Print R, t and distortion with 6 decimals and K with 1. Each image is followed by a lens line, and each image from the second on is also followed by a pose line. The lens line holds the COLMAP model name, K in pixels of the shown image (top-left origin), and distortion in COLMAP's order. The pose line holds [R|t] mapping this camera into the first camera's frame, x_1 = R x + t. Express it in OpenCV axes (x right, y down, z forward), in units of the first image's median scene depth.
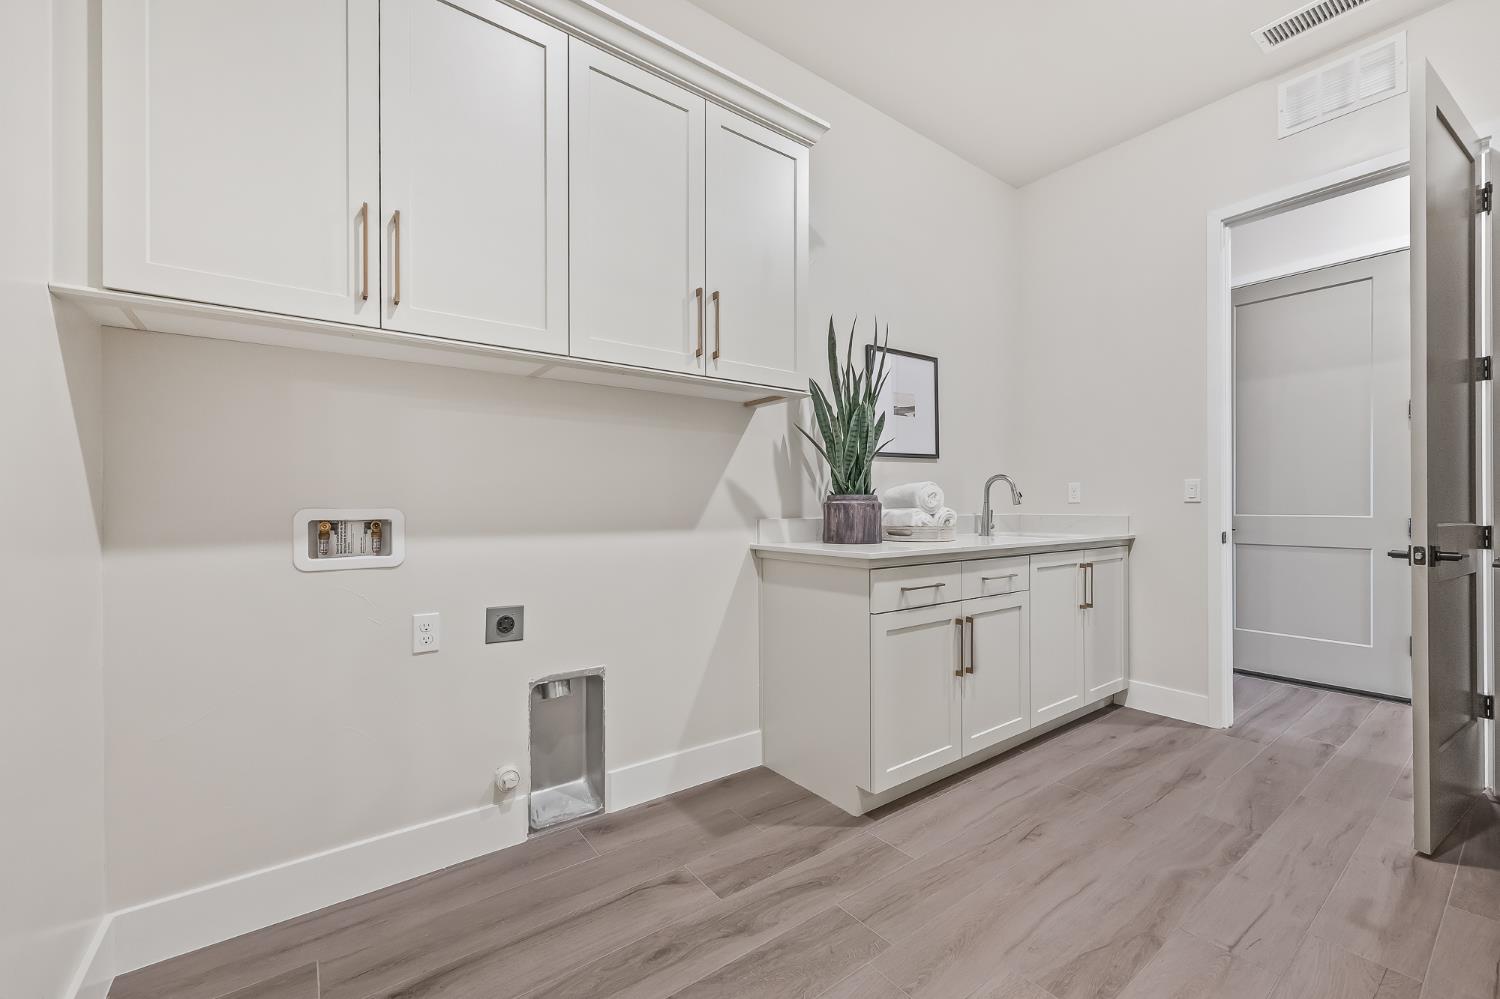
lens RADIAL K [[604.9, 0, 750.0], [0, 604.9, 499.5], [0, 0, 1]] dist [0.000397, 0.000021]
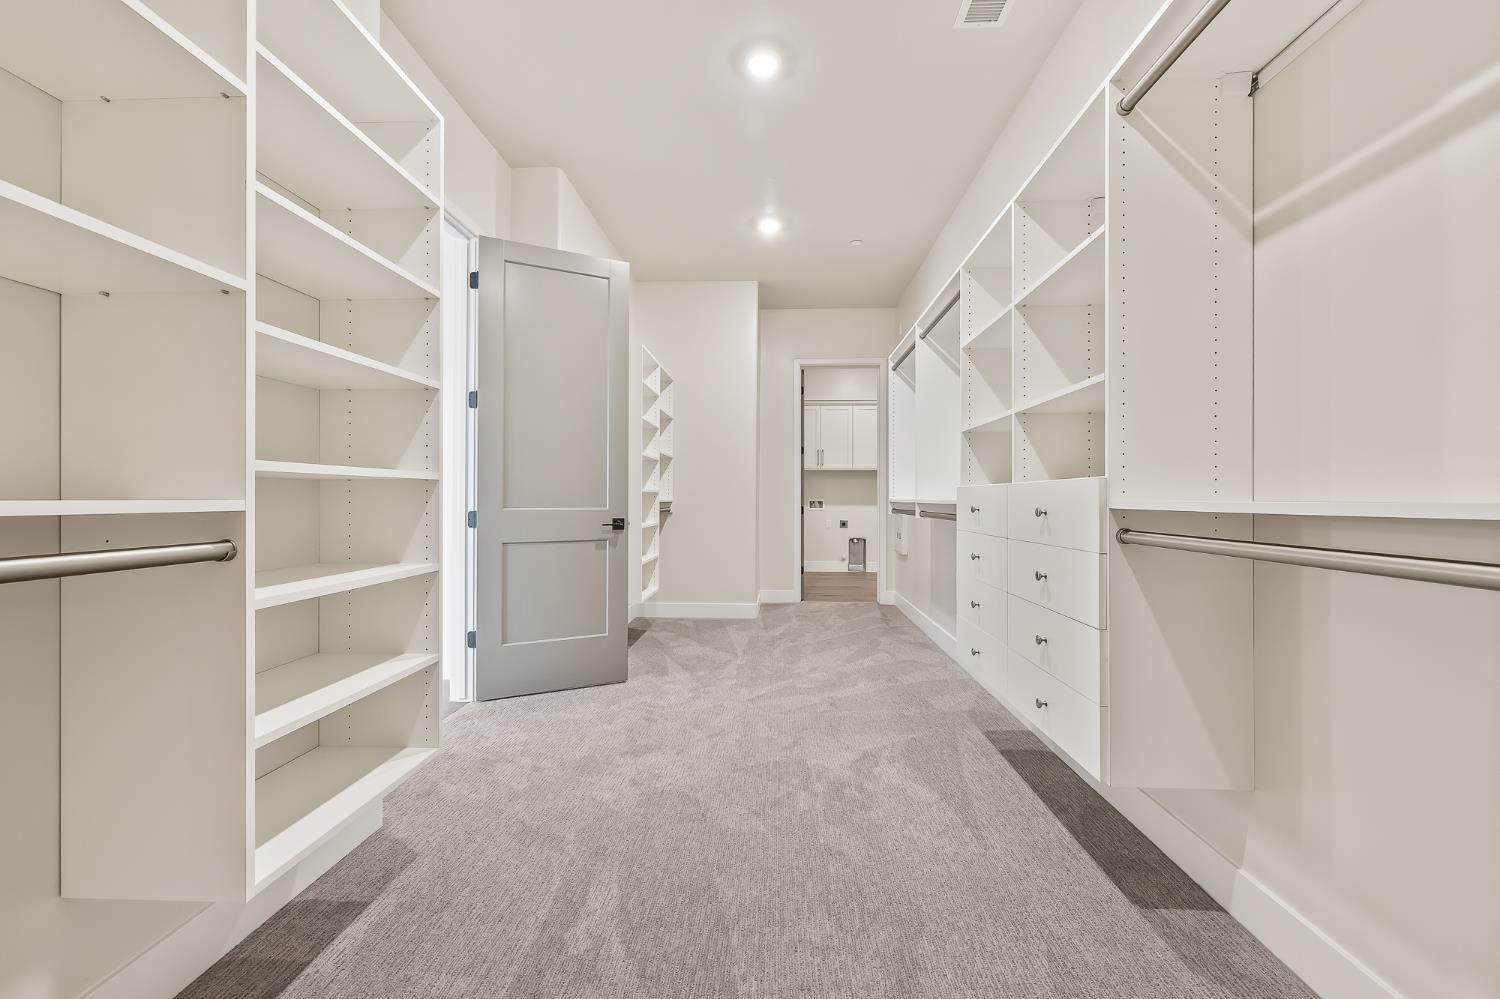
lens RADIAL K [[611.4, 0, 750.0], [0, 611.4, 499.5], [0, 0, 1]] dist [0.001505, 0.000199]
pose [[0.778720, 0.007636, -0.627325, 1.951574], [-0.003883, 0.999965, 0.007351, -0.015611], [0.627360, -0.003289, 0.778723, -3.066017]]
